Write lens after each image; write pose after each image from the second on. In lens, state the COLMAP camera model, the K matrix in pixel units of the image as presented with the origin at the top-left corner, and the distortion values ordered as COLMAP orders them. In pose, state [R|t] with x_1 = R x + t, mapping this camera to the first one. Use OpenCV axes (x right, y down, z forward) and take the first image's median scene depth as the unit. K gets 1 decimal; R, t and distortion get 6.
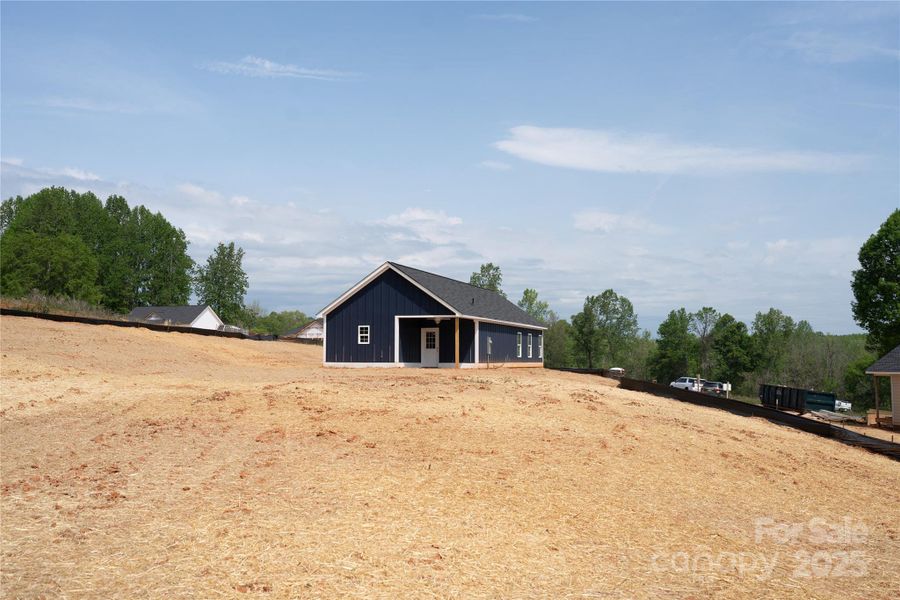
lens RADIAL K [[861.5, 0, 450.0], [0, 861.5, 300.0], [0, 0, 1]] dist [-0.027626, 0.006336]
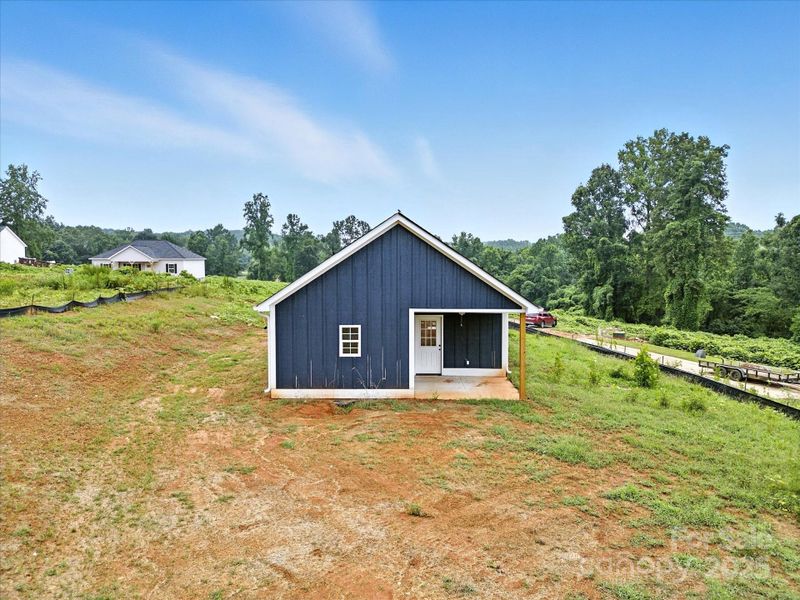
lens RADIAL K [[559.2, 0, 397.5], [0, 559.2, 300.9], [0, 0, 1]] dist [0.080907, -0.084085]
pose [[0.947517, -0.029072, 0.318382, -0.177067], [-0.017481, 0.989656, 0.142391, -0.036969], [-0.319228, -0.140483, 0.937208, 0.611570]]
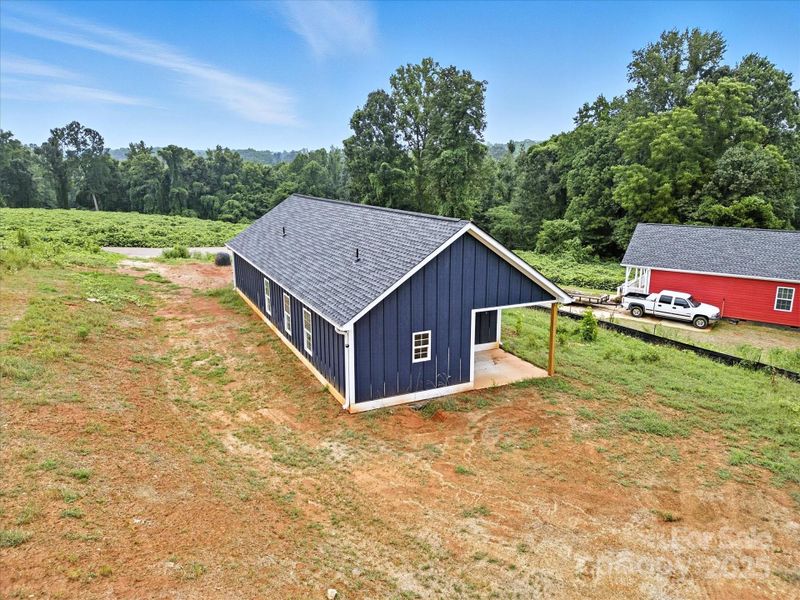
lens RADIAL K [[559.2, 0, 397.5], [0, 559.2, 300.9], [0, 0, 1]] dist [0.080907, -0.084085]
pose [[0.708302, -0.169803, 0.685183, -0.345928], [-0.043870, 0.958173, 0.282807, -0.090593], [-0.704545, -0.230372, 0.671226, 0.722297]]
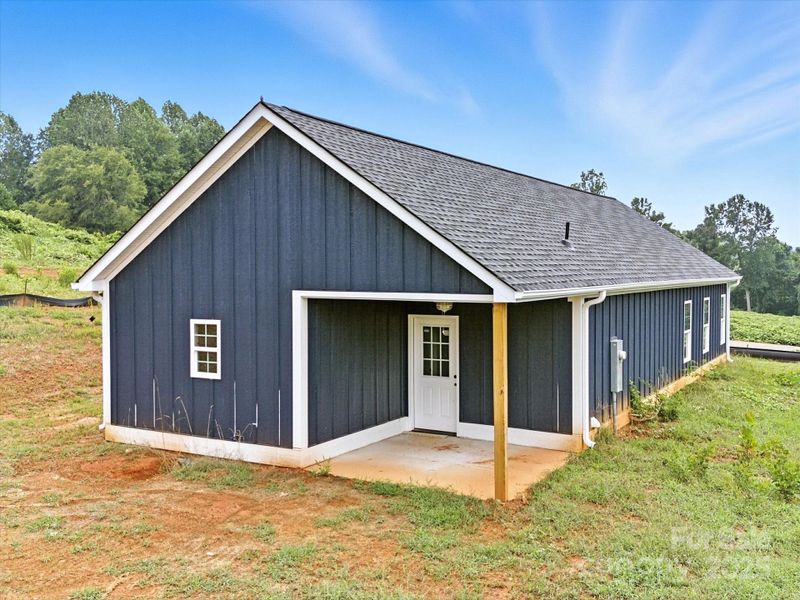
lens RADIAL K [[811.1, 0, 394.4], [0, 811.1, 301.0], [0, 0, 1]] dist [0.069724, -0.010650]
pose [[0.982070, 0.001129, -0.188516, 0.020774], [0.019130, 0.994224, 0.105608, -0.006047], [0.187546, -0.107321, 0.976375, 0.688513]]
